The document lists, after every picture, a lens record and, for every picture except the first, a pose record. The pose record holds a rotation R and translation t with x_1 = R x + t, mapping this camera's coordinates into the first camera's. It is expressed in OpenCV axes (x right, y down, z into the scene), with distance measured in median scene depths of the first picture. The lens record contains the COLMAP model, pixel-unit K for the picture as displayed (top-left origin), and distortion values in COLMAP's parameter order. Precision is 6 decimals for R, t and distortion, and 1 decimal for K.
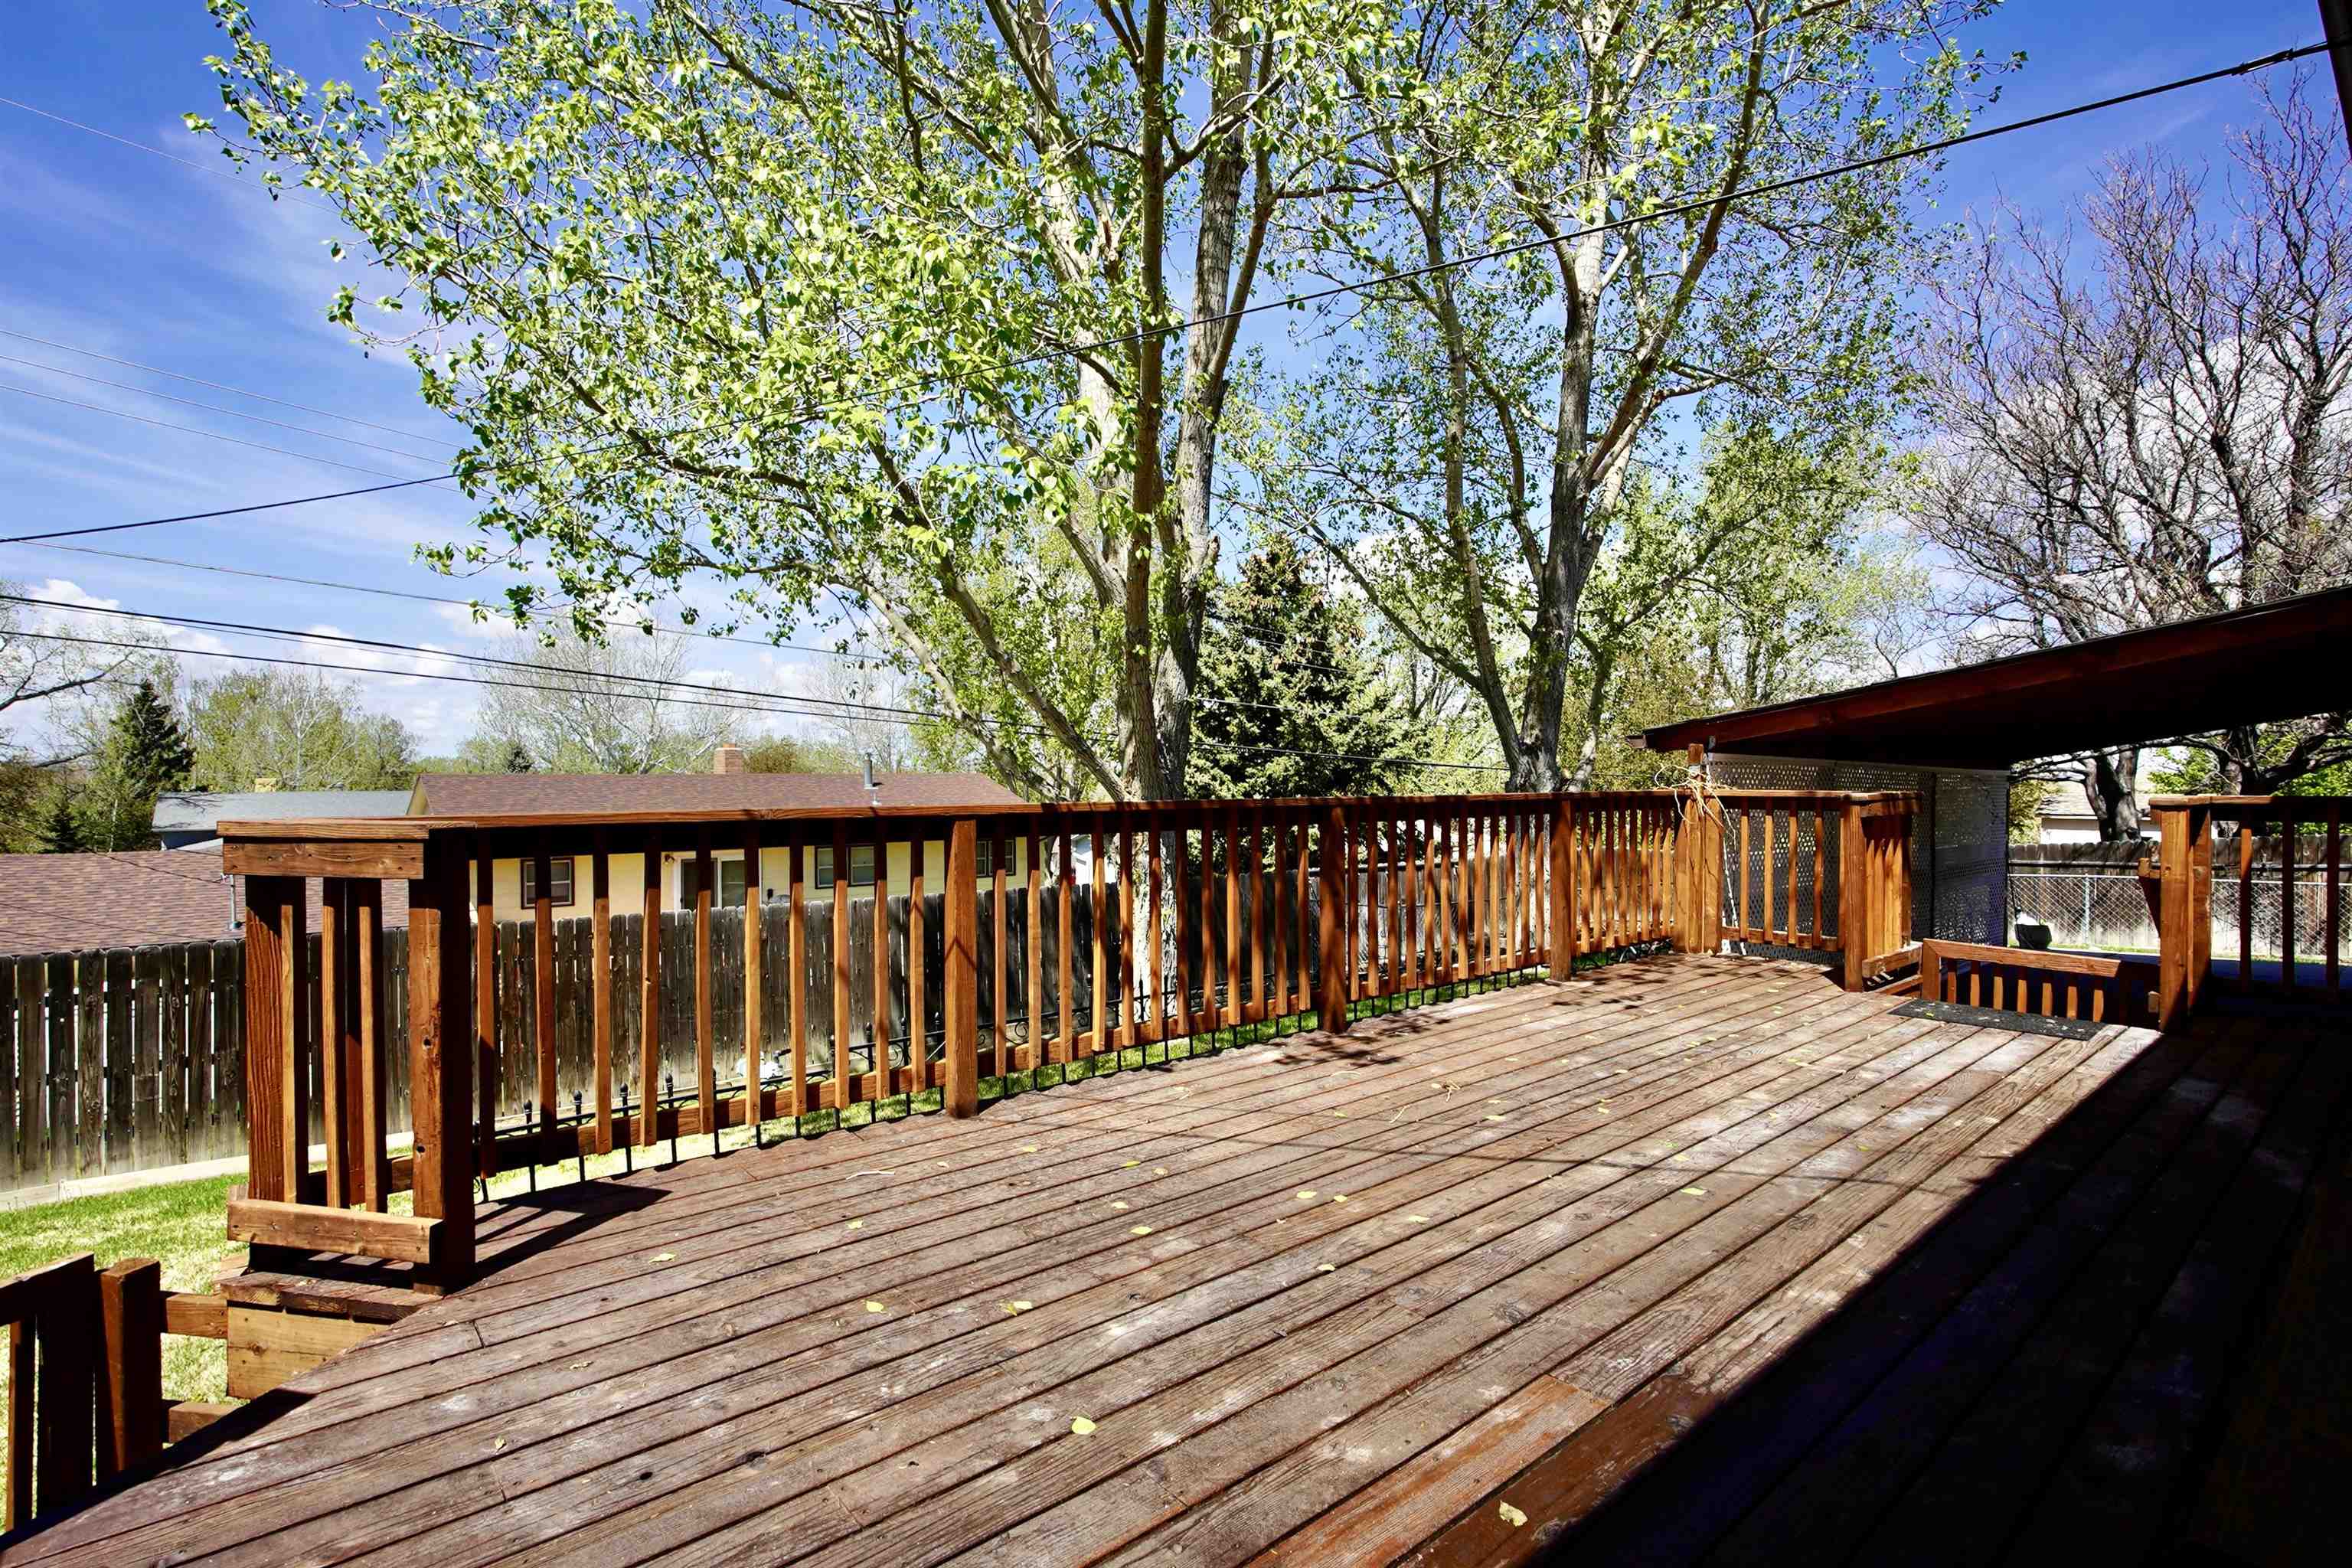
lens RADIAL K [[1071.1, 0, 1177.7], [0, 1071.1, 785.5], [0, 0, 1]] dist [-0.021231, 0.007168]
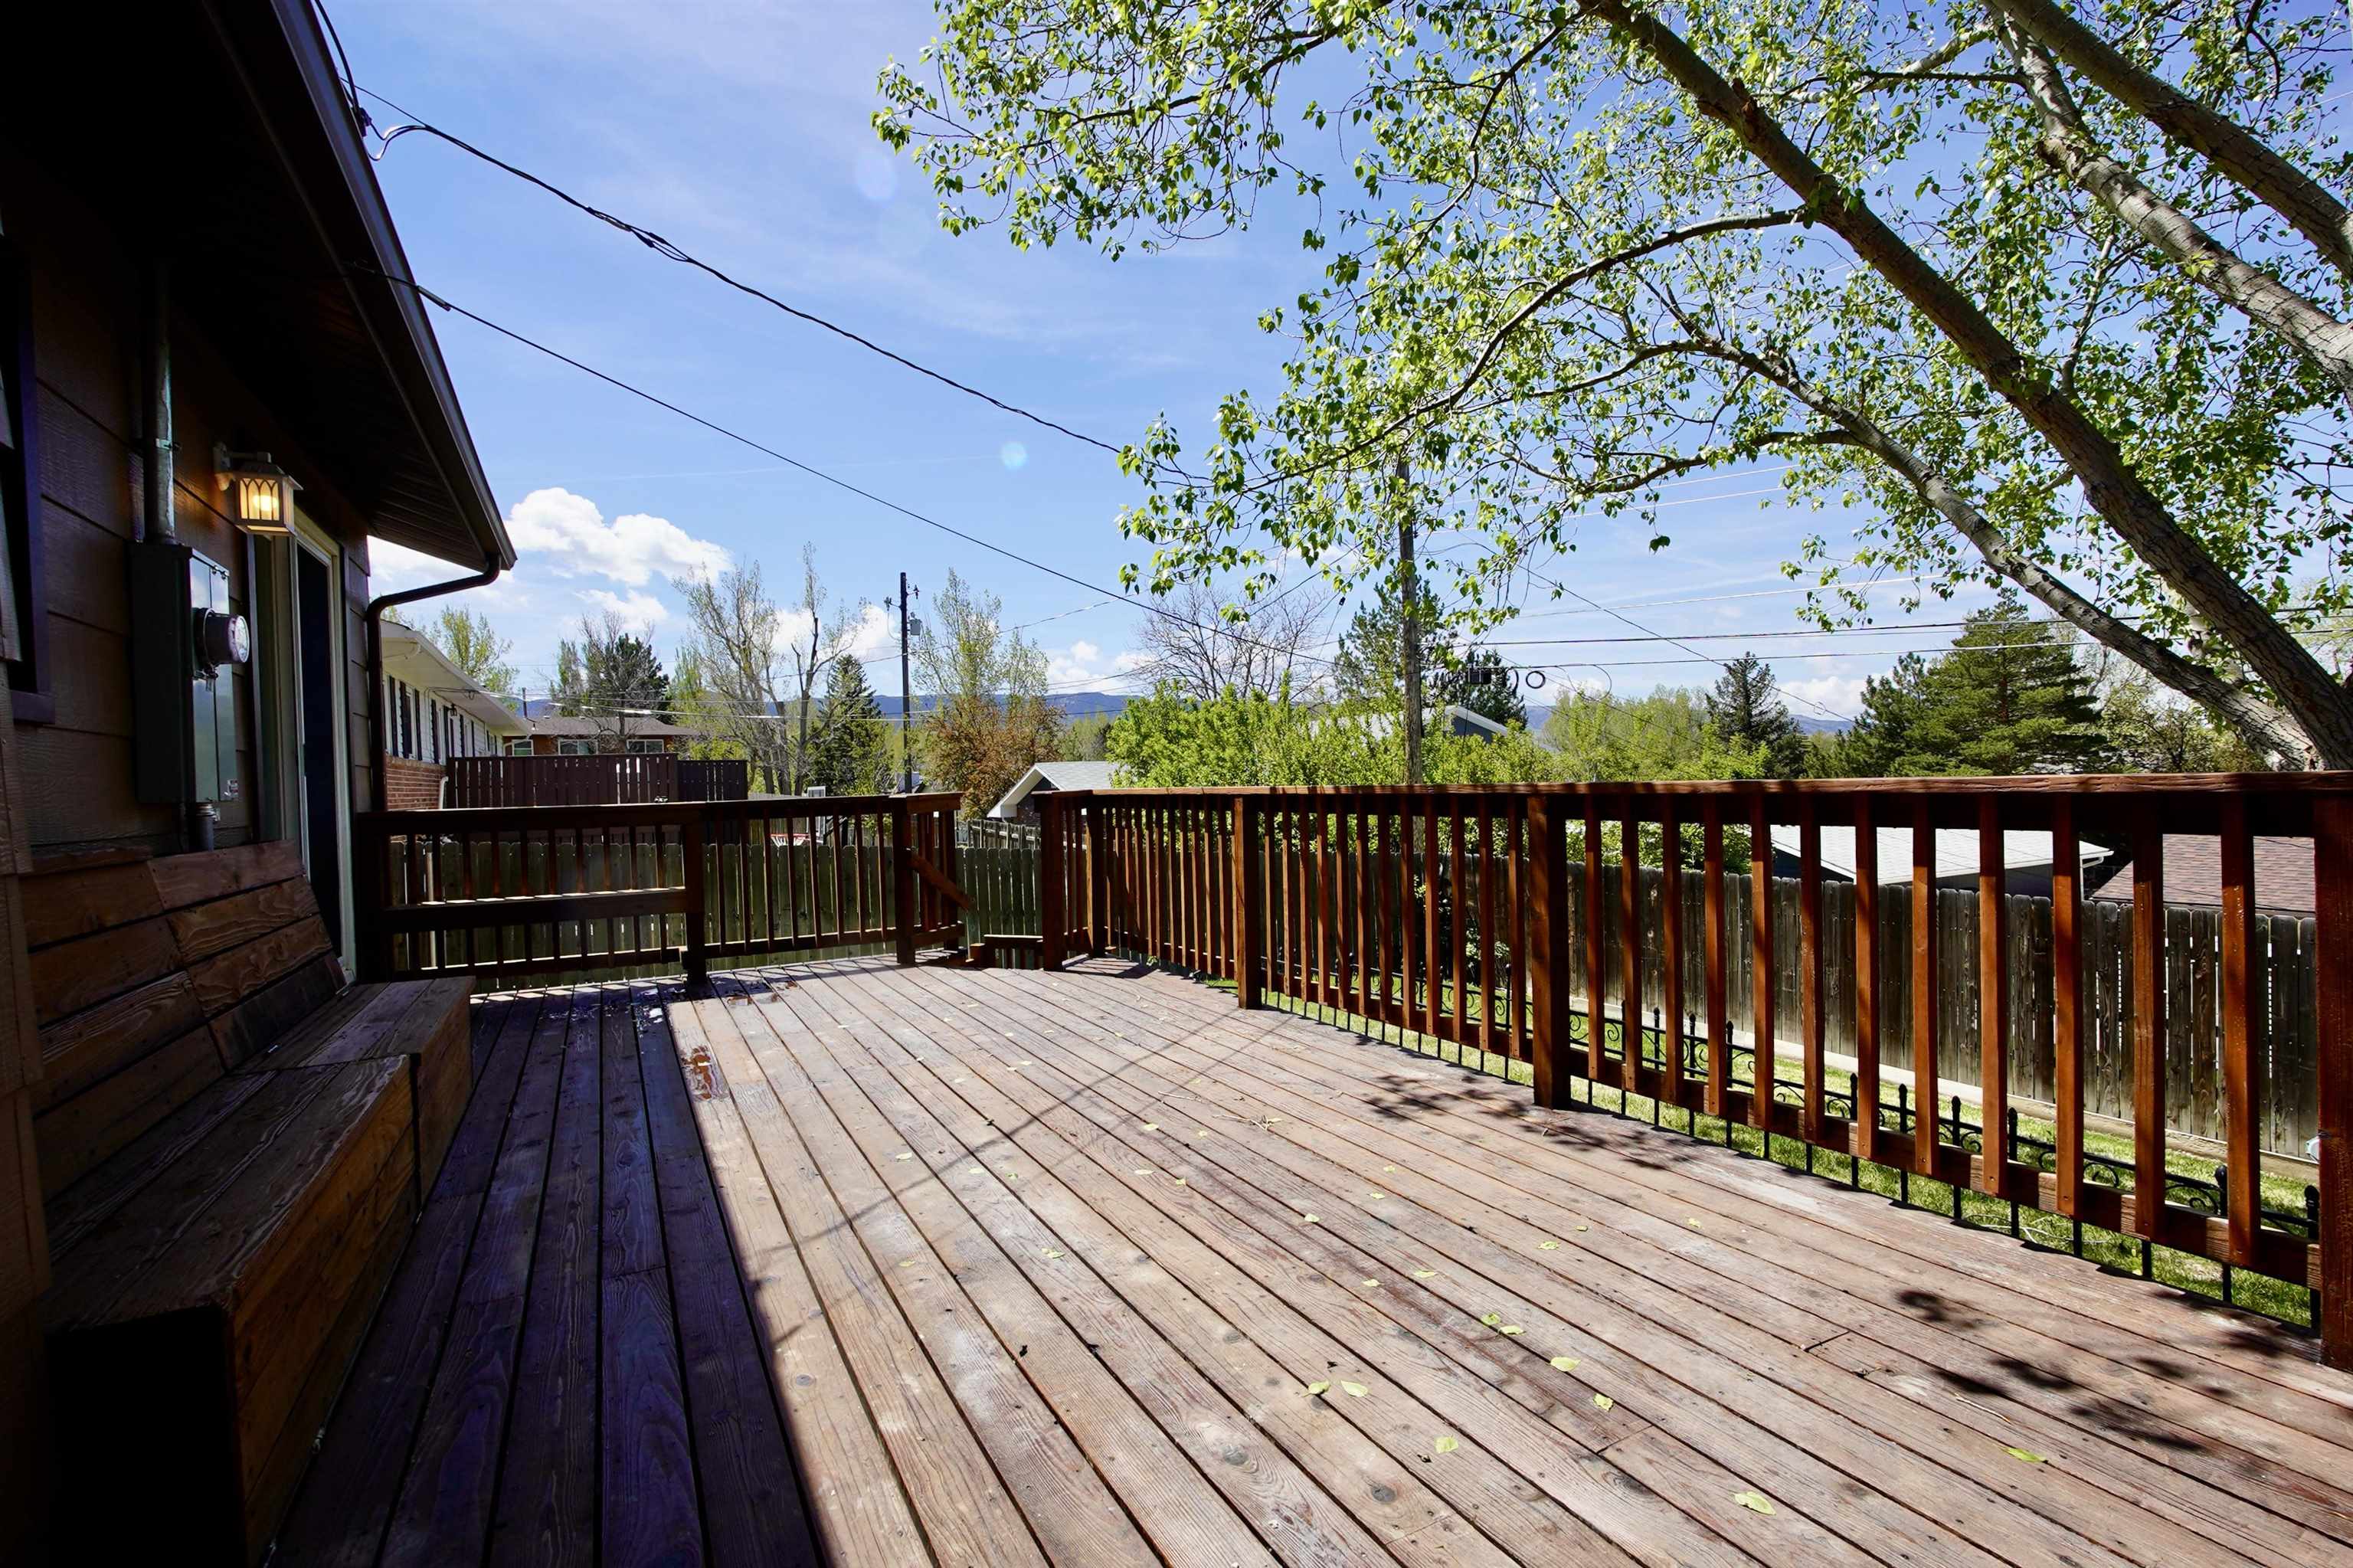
lens RADIAL K [[1071.5, 0, 1178.2], [0, 1071.5, 785.5], [0, 0, 1]] dist [-0.021231, 0.007168]
pose [[-0.185847, 0.014036, -0.982478, 1.238572], [0.022212, 0.999702, 0.010080, 0.003488], [0.982328, -0.019949, -0.186104, 1.232992]]
